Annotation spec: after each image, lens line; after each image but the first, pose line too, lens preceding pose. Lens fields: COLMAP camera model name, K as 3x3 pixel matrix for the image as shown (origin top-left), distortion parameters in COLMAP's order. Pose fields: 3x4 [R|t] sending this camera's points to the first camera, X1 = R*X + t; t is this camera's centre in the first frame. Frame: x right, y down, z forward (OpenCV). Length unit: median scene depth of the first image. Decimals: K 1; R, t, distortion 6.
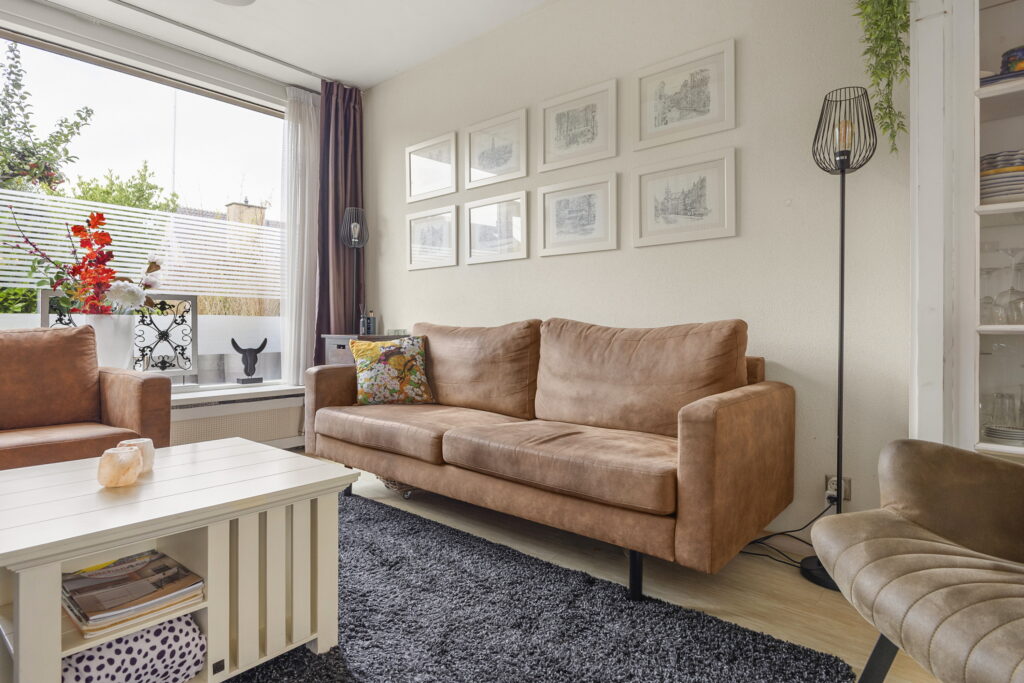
lens RADIAL K [[550.9, 0, 513.0], [0, 550.9, 330.7], [0, 0, 1]] dist [-0.011990, -0.000805]
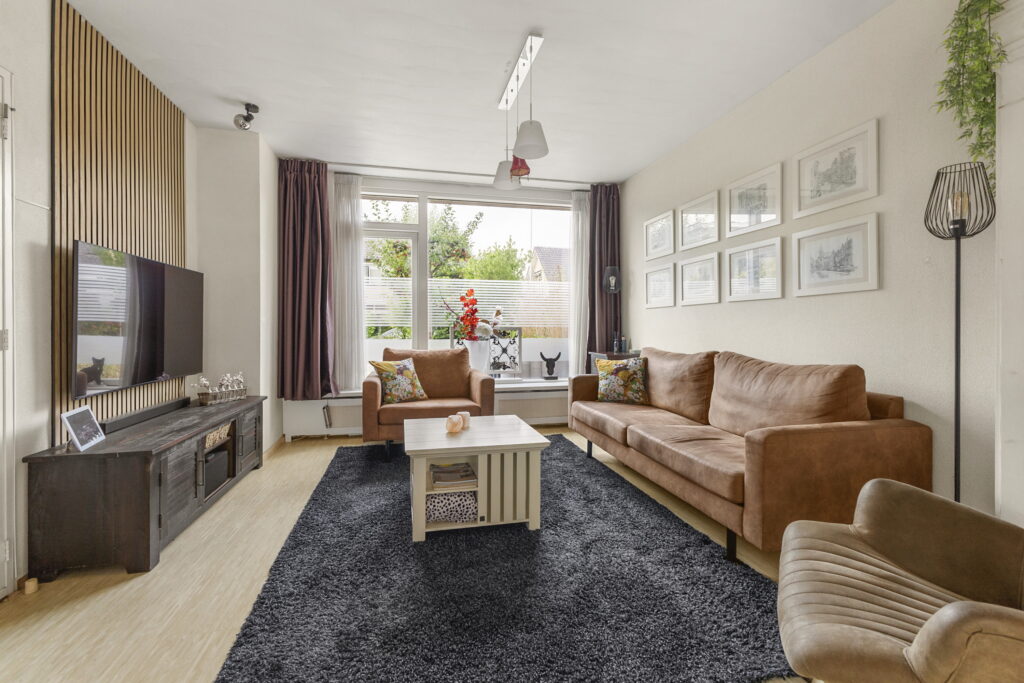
lens RADIAL K [[448.1, 0, 509.2], [0, 448.1, 329.2], [0, 0, 1]] dist [-0.000523, -0.000135]
pose [[0.801185, 0.002024, -0.598414, 0.327298], [-0.002005, 0.999998, 0.000698, -0.082608], [0.598414, 0.000641, 0.801187, -0.205845]]
